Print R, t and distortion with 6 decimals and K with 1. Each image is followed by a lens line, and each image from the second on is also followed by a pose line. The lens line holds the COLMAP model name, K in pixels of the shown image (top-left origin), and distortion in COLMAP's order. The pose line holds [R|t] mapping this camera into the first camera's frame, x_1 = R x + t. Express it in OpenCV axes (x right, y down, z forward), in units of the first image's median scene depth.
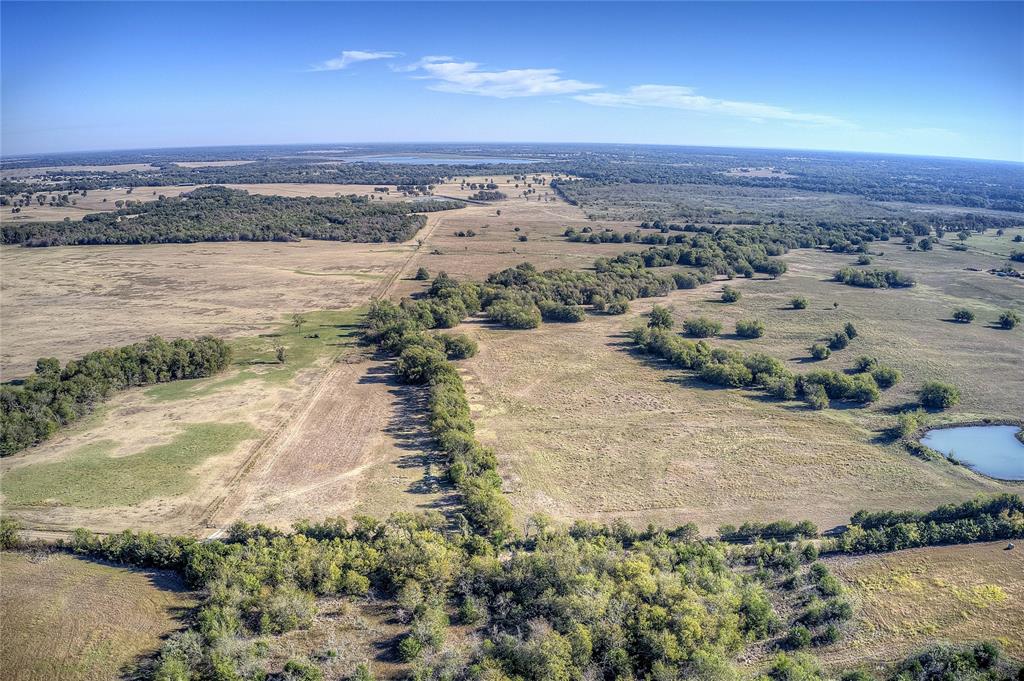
lens RADIAL K [[811.0, 0, 516.9], [0, 811.0, 340.7], [0, 0, 1]] dist [-0.184343, 0.027831]
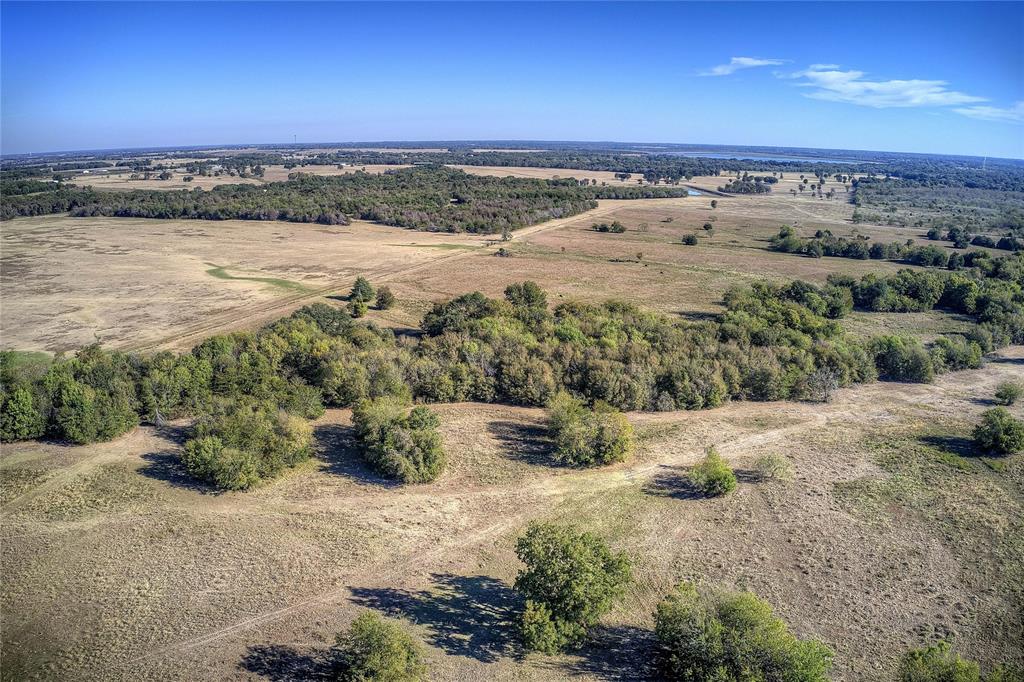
lens RADIAL K [[802.2, 0, 508.2], [0, 802.2, 340.6], [0, 0, 1]] dist [-0.170773, 0.006686]
pose [[0.904730, 0.101657, -0.413677, 0.142934], [-0.102545, 0.994525, 0.020123, -0.054150], [0.413458, 0.024215, 0.910201, 0.442930]]
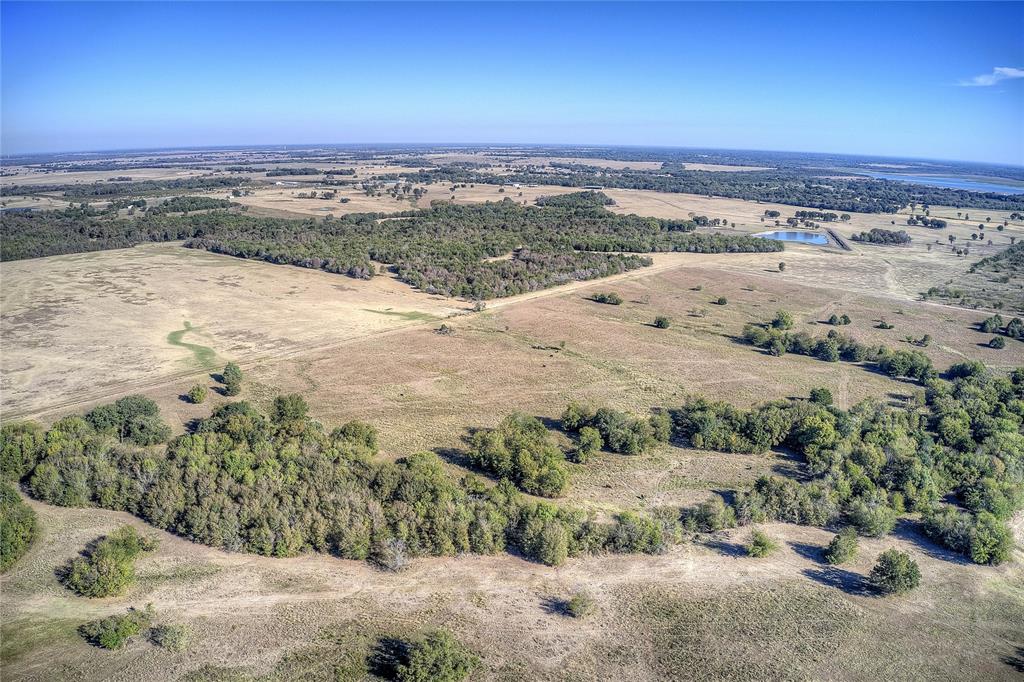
lens RADIAL K [[802.2, 0, 514.4], [0, 802.2, 337.1], [0, 0, 1]] dist [-0.170773, 0.006686]
pose [[0.732351, 0.165665, -0.660468, 0.321641], [-0.172460, 0.983455, 0.055450, -0.137111], [0.658726, 0.073295, 0.748804, 0.544033]]
